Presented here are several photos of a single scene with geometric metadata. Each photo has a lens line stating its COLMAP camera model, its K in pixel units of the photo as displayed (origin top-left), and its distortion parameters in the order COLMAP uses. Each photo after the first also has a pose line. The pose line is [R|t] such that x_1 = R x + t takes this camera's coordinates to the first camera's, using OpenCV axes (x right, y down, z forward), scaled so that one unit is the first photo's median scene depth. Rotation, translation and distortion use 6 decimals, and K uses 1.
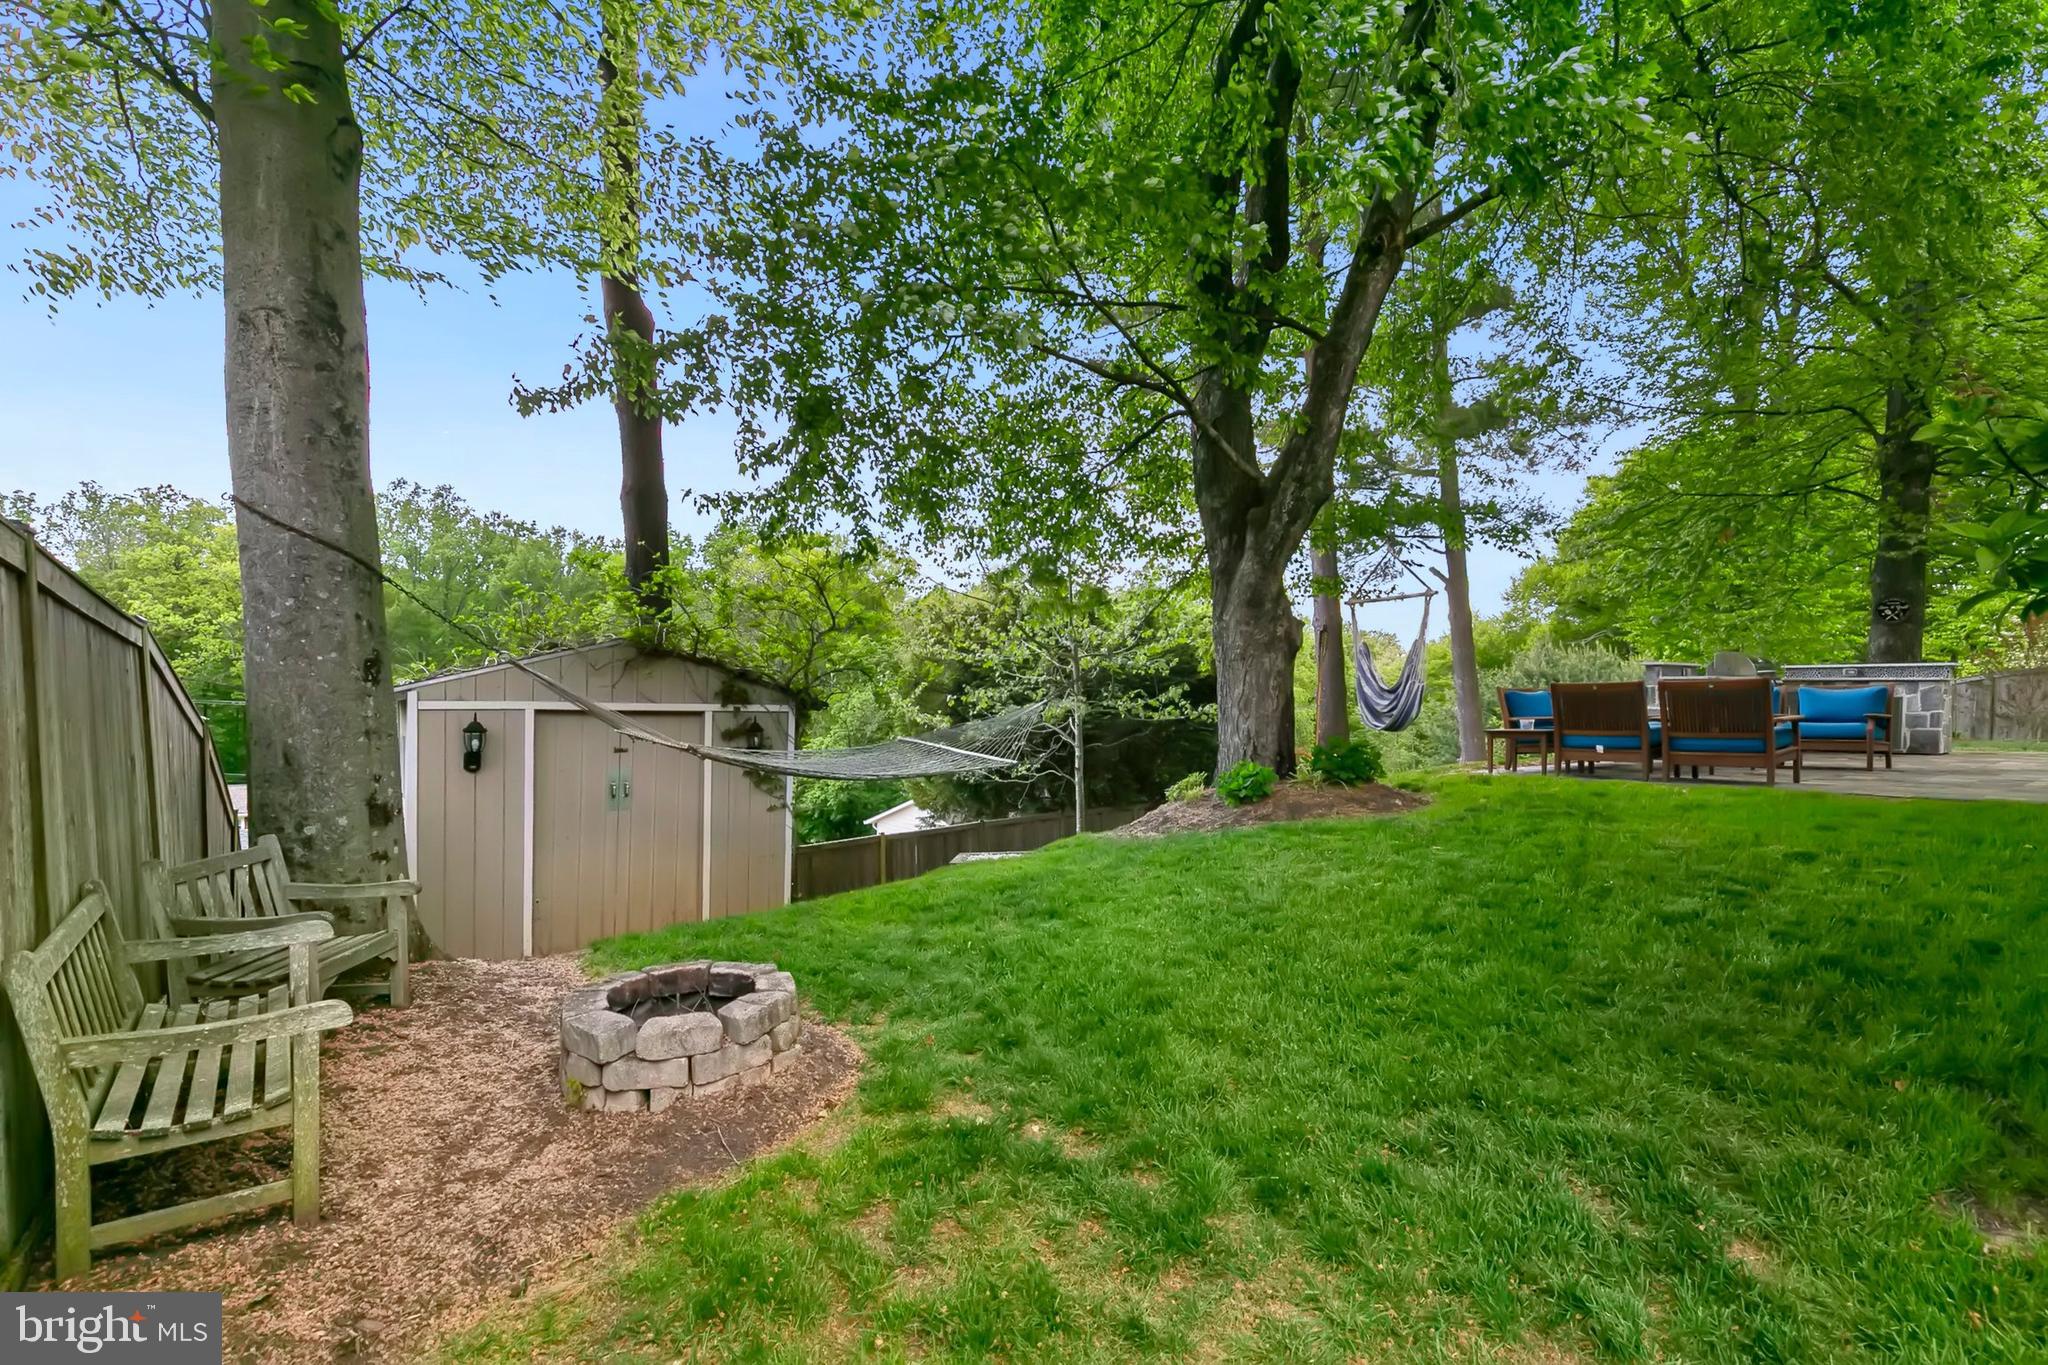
lens RADIAL K [[927.2, 0, 1015.9], [0, 927.2, 721.5], [0, 0, 1]] dist [0.006023, 0.000197]
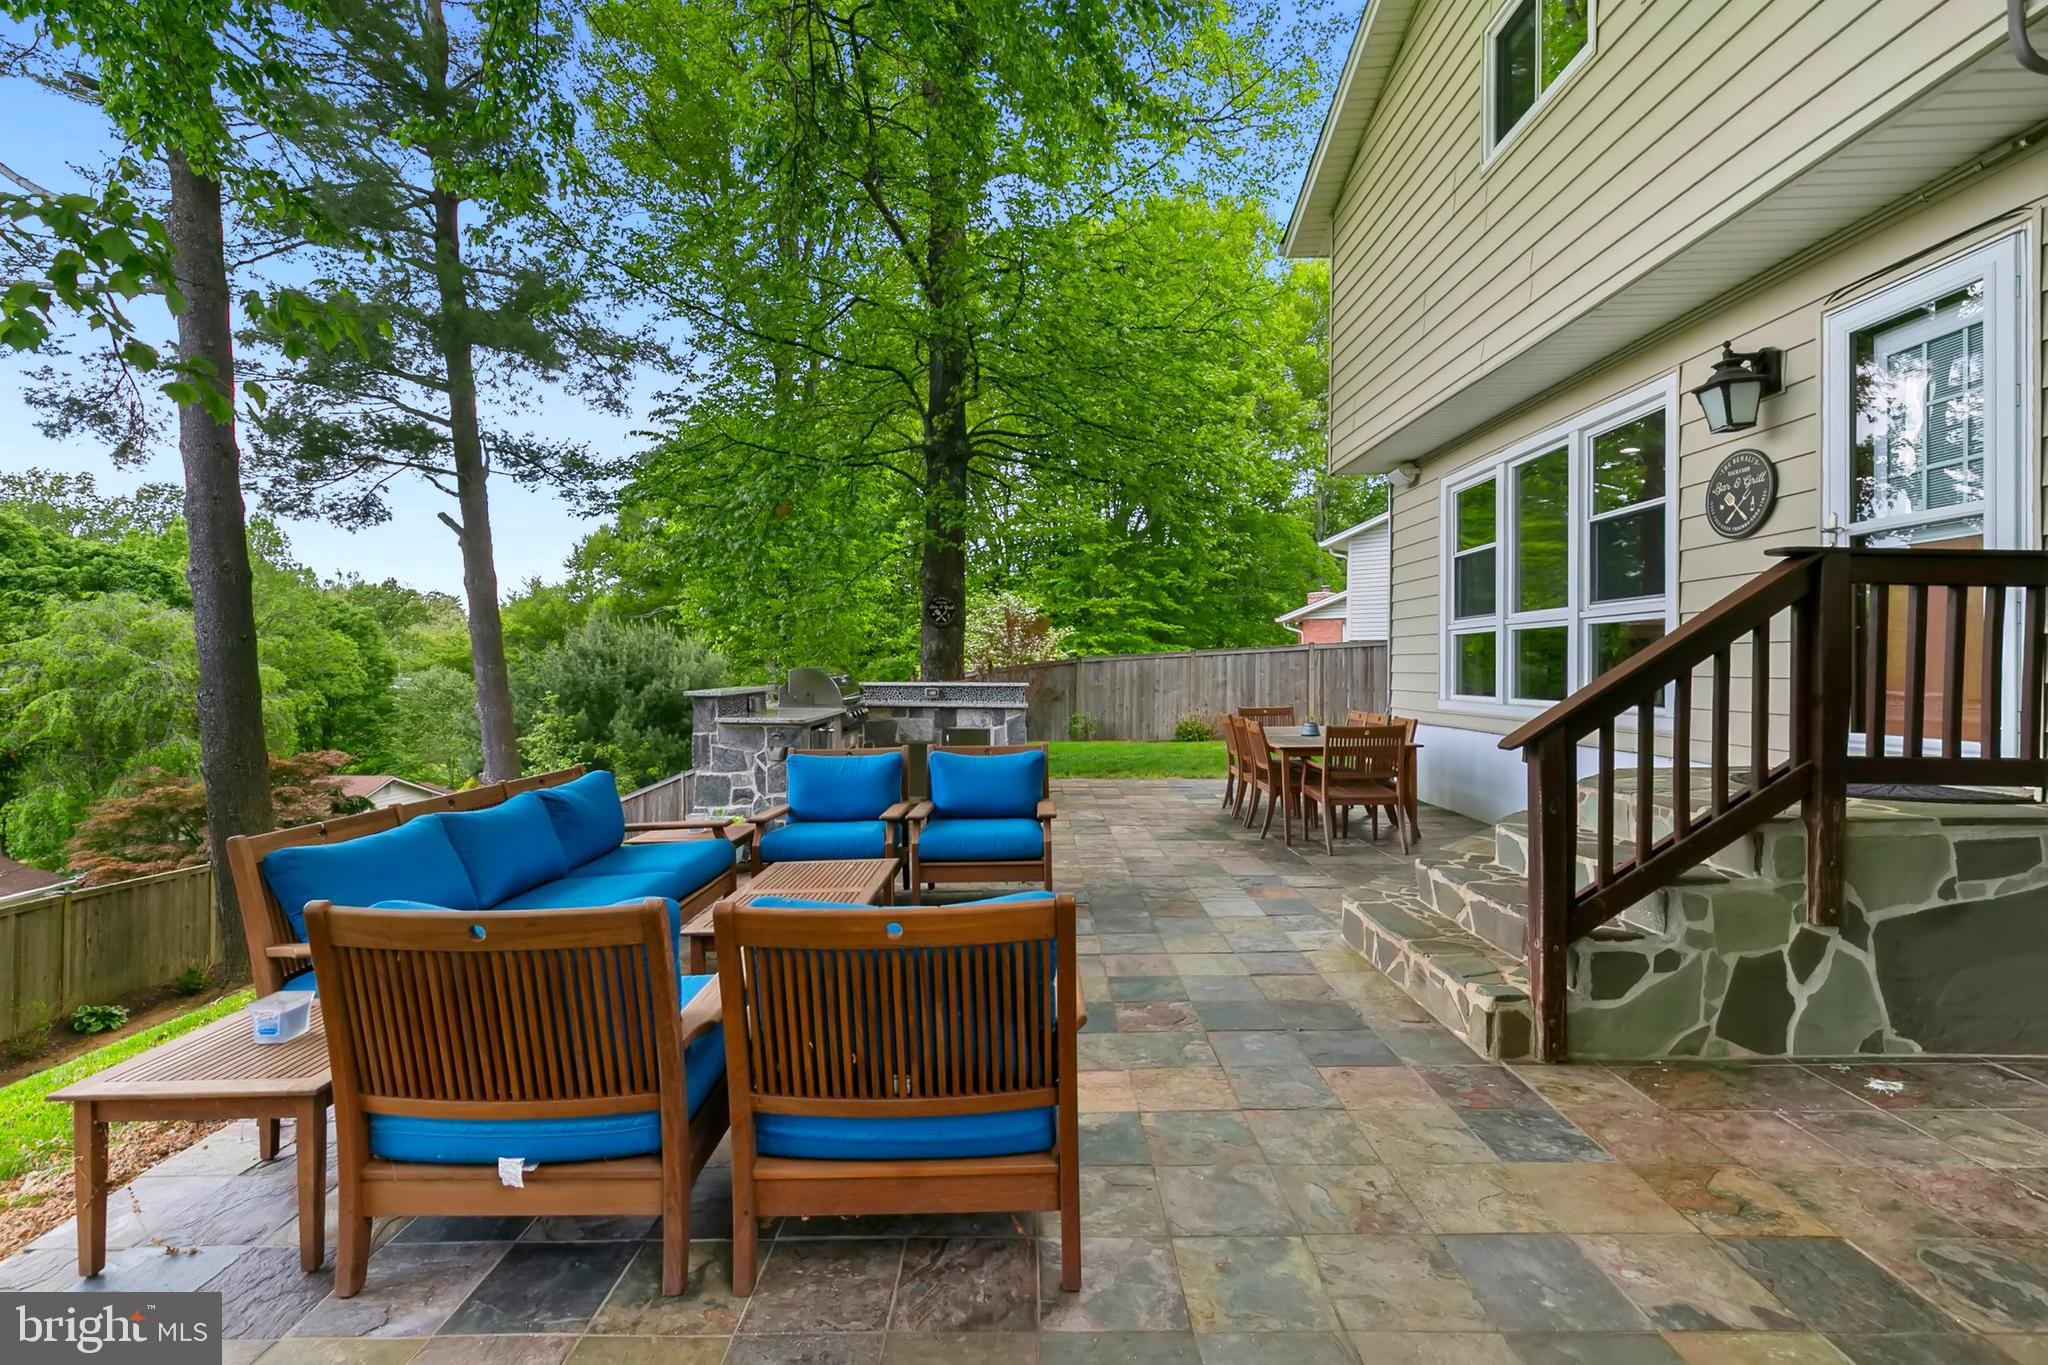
lens RADIAL K [[927.2, 0, 1027.1], [0, 927.2, 683.0], [0, 0, 1]] dist [0.006023, 0.000197]
pose [[0.596894, -0.017106, 0.802138, 0.147940], [0.021606, 0.999753, 0.005242, -0.027676], [-0.802029, 0.014202, 0.597116, 0.213734]]
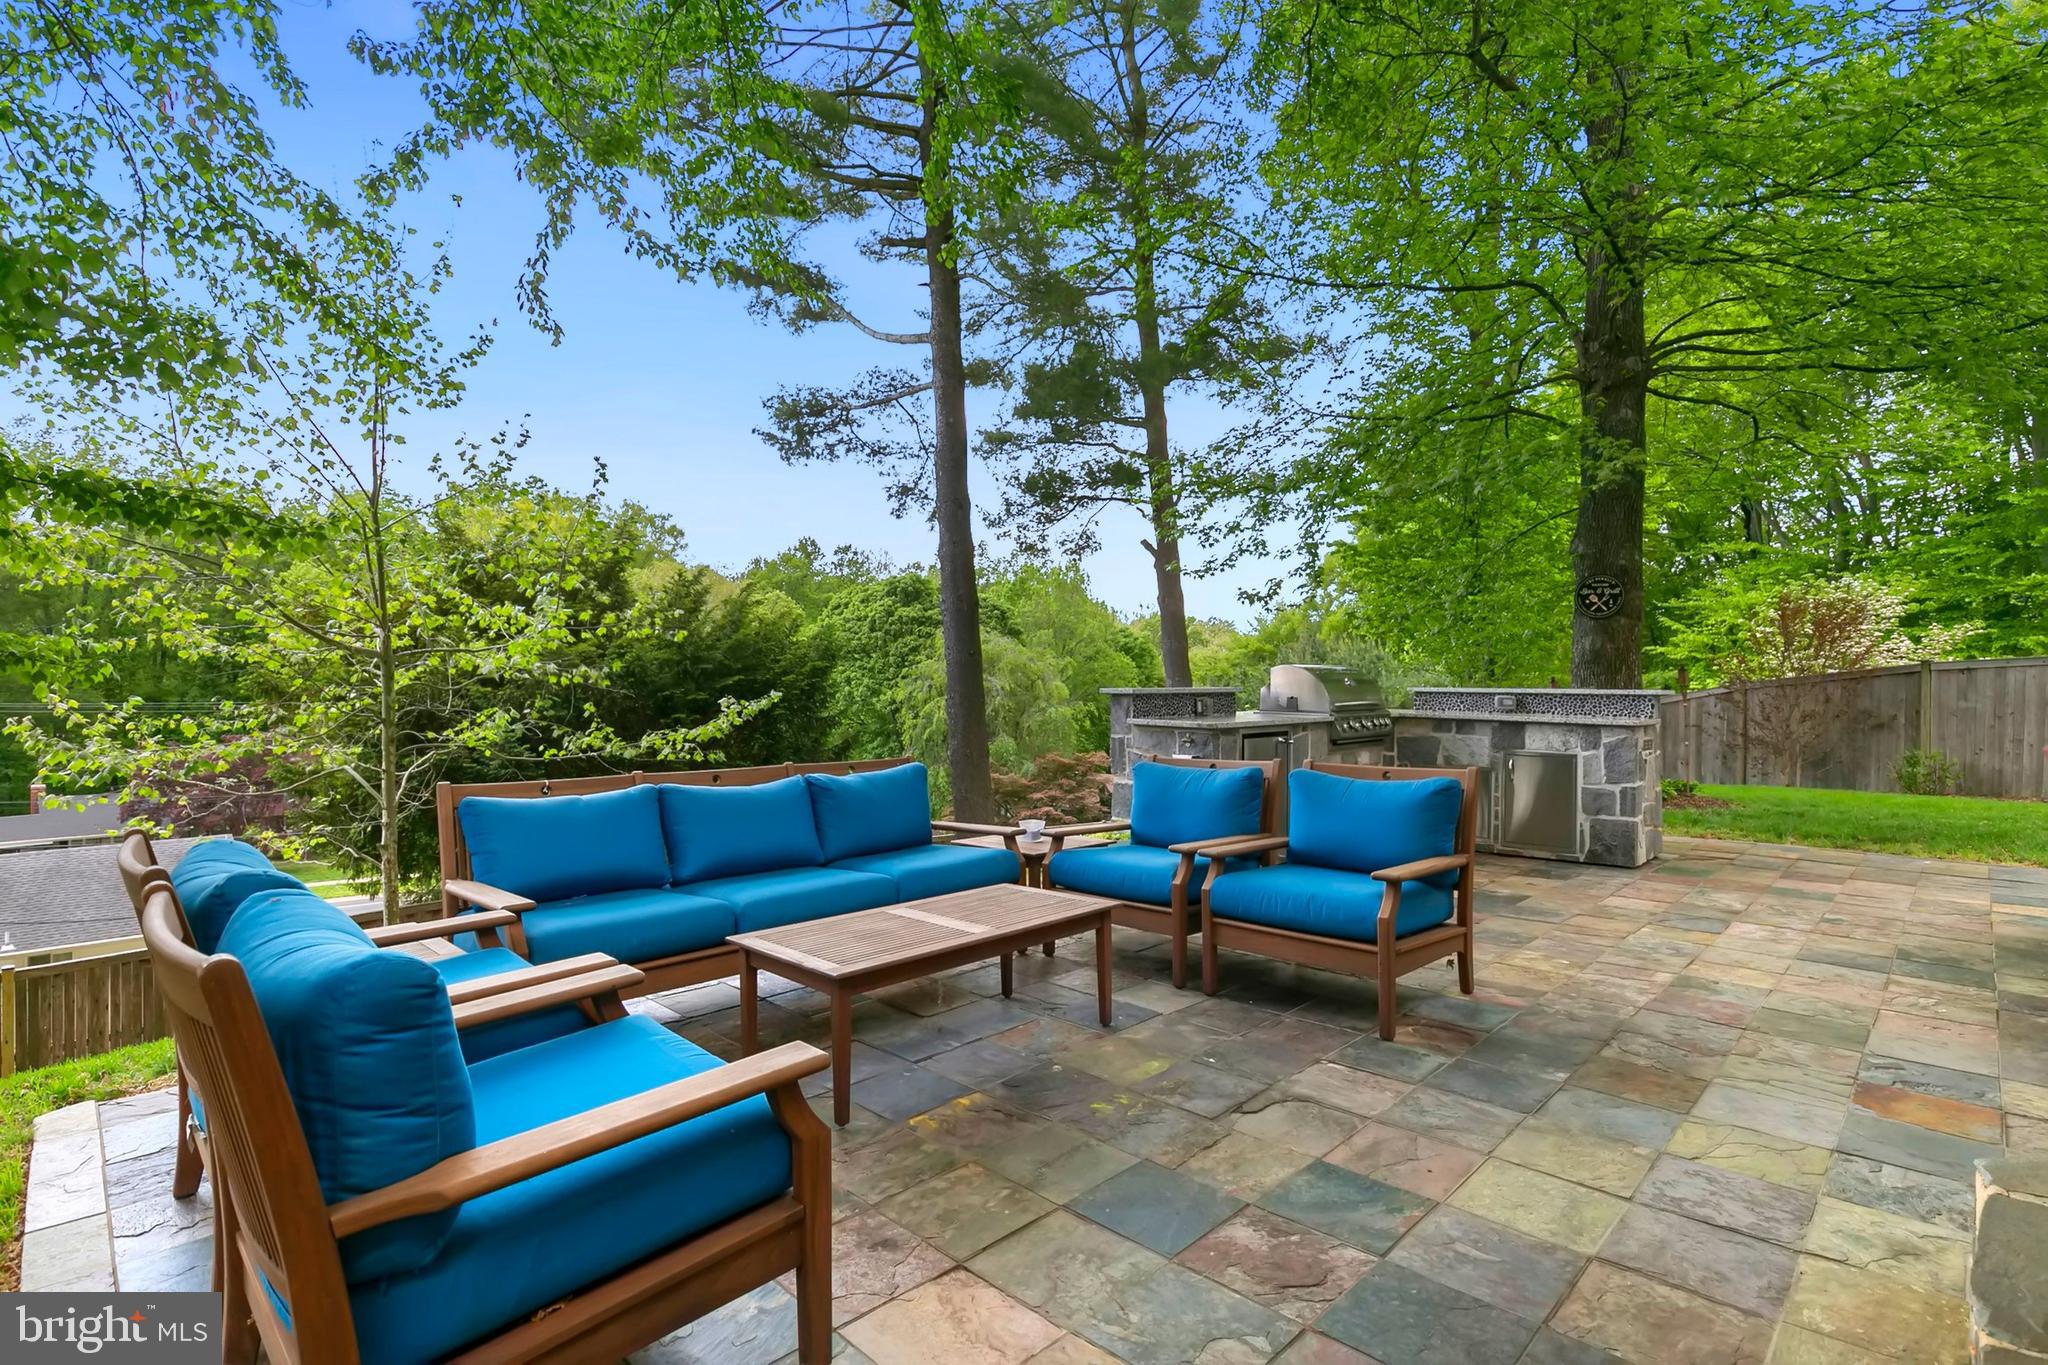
lens RADIAL K [[984.6, 0, 1015.0], [0, 984.6, 675.8], [0, 0, 1]] dist [0.003872, 0.000030]
pose [[0.987213, 0.001549, 0.159397, 0.226569], [0.004049, 0.999386, -0.034789, -0.021614], [-0.159353, 0.034990, 0.986601, 0.206357]]
